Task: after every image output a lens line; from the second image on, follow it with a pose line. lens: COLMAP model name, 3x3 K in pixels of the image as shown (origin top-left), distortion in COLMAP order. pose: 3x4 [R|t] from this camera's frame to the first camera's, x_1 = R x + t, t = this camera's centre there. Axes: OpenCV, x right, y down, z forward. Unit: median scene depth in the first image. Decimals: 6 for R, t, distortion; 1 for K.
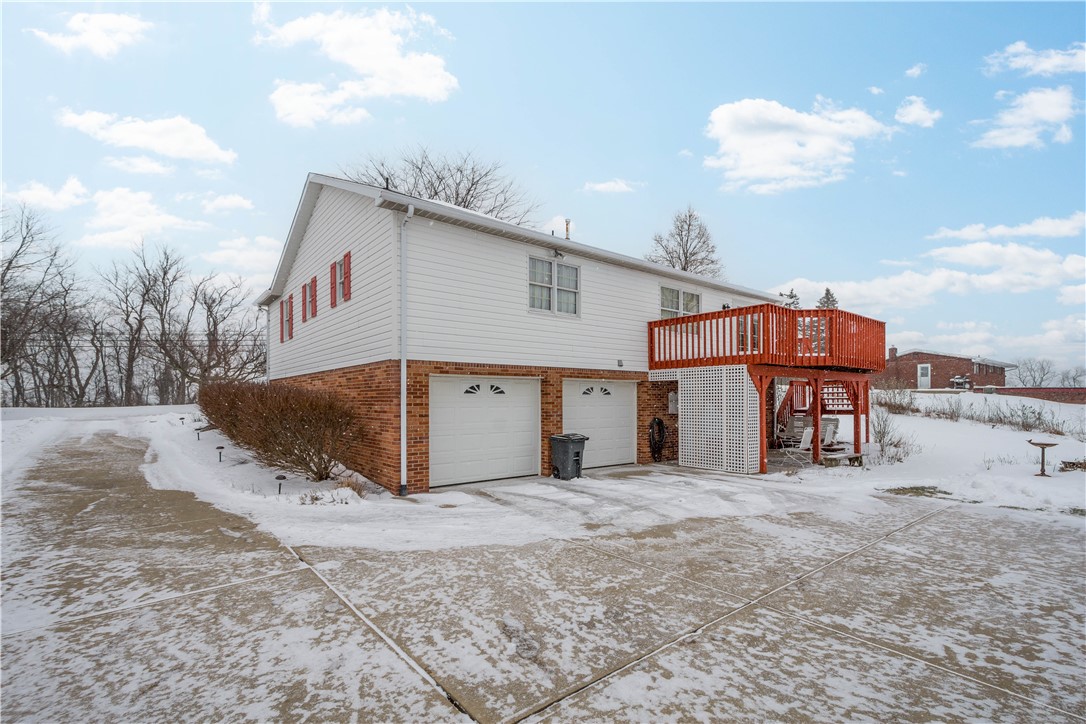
lens RADIAL K [[488.6, 0, 558.2], [0, 488.6, 391.4], [0, 0, 1]] dist [0.009781, -0.000389]
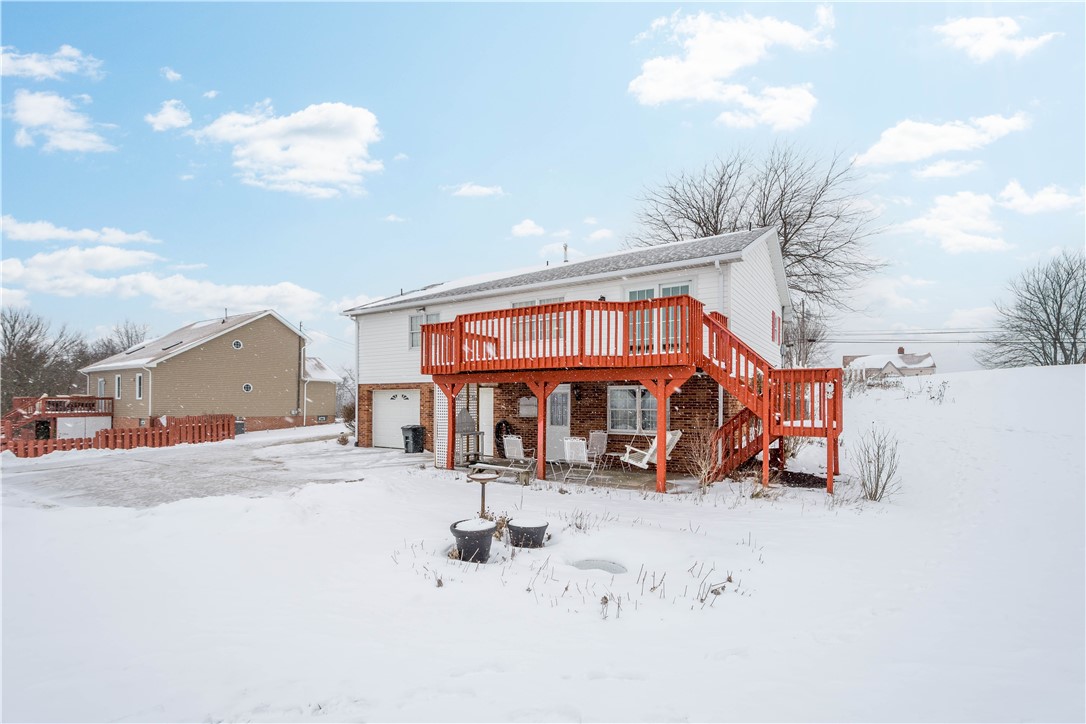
lens RADIAL K [[488.6, 0, 558.2], [0, 488.6, 391.4], [0, 0, 1]] dist [0.009781, -0.000389]
pose [[0.325414, -0.023597, -0.945277, 1.387091], [0.002410, 0.999706, -0.024126, 0.014960], [0.945569, 0.005572, 0.325375, 0.783537]]
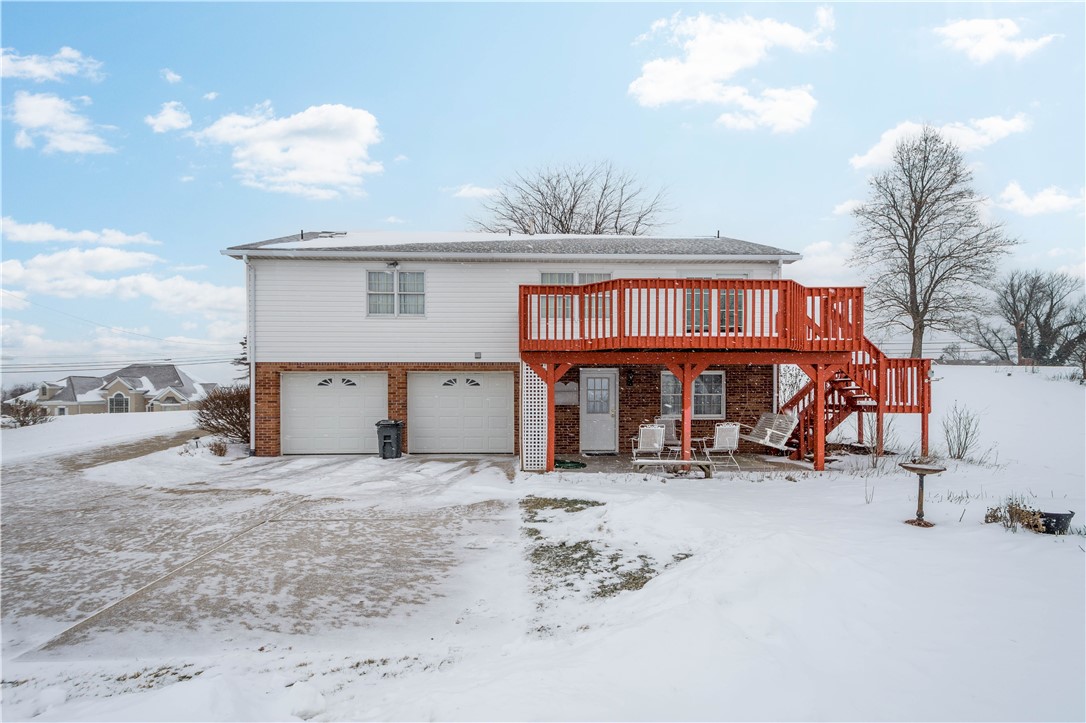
lens RADIAL K [[488.6, 0, 558.2], [0, 488.6, 390.9], [0, 0, 1]] dist [0.009781, -0.000389]
pose [[0.801746, -0.000822, -0.597665, 0.865035], [0.008855, 0.999906, 0.010505, 0.007684], [0.597600, -0.013715, 0.801677, 0.263468]]
